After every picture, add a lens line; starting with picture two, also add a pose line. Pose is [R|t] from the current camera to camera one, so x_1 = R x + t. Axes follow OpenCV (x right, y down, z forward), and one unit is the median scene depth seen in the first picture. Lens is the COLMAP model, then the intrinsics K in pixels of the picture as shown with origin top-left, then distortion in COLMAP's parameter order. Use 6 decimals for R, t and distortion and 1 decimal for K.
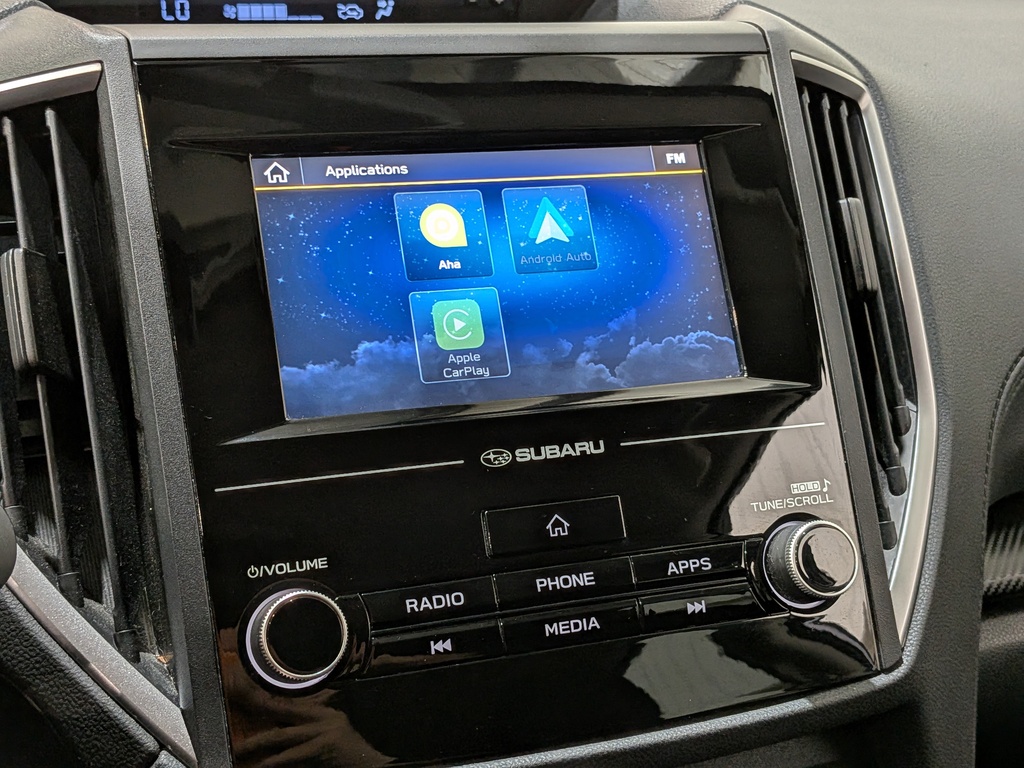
lens RADIAL K [[1488.6, 0, 507.4], [0, 1488.6, 362.7], [0, 0, 1]] dist [0.058030, 0.038263]
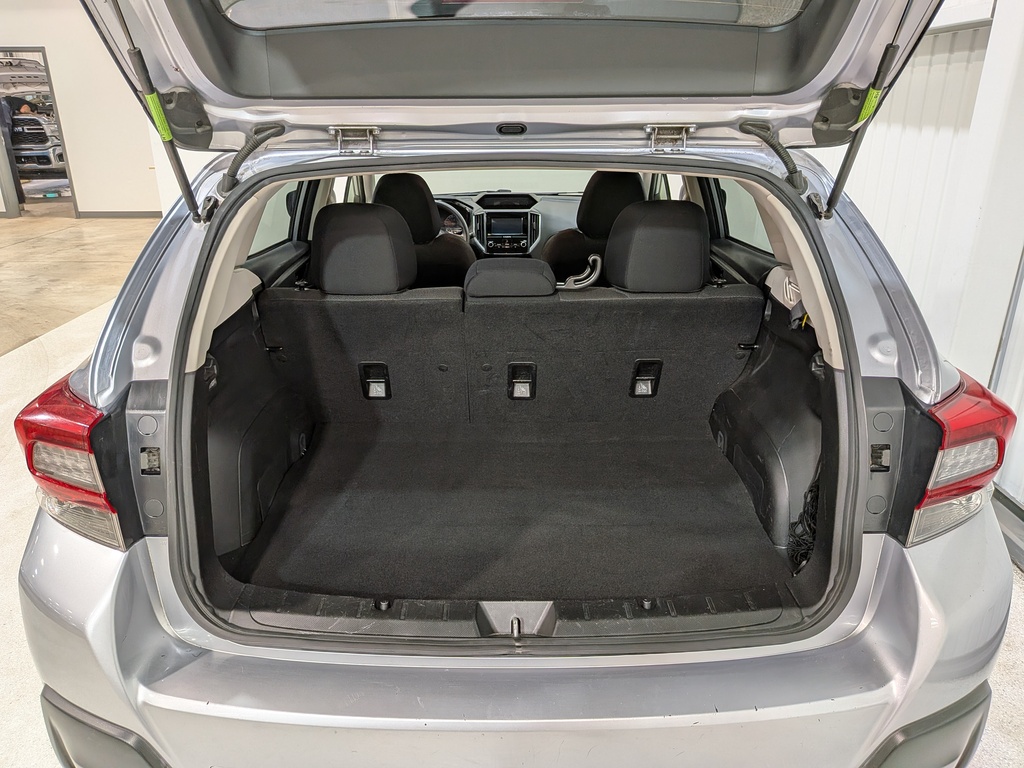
lens RADIAL K [[721.1, 0, 512.0], [0, 721.1, 384.0], [0, 0, 1]] dist [0.076605, -0.136382]
pose [[0.936494, 0.101642, -0.335632, 2.950806], [-0.076268, 0.993199, 0.087971, 0.977066], [0.342291, -0.056786, 0.937877, -6.636295]]
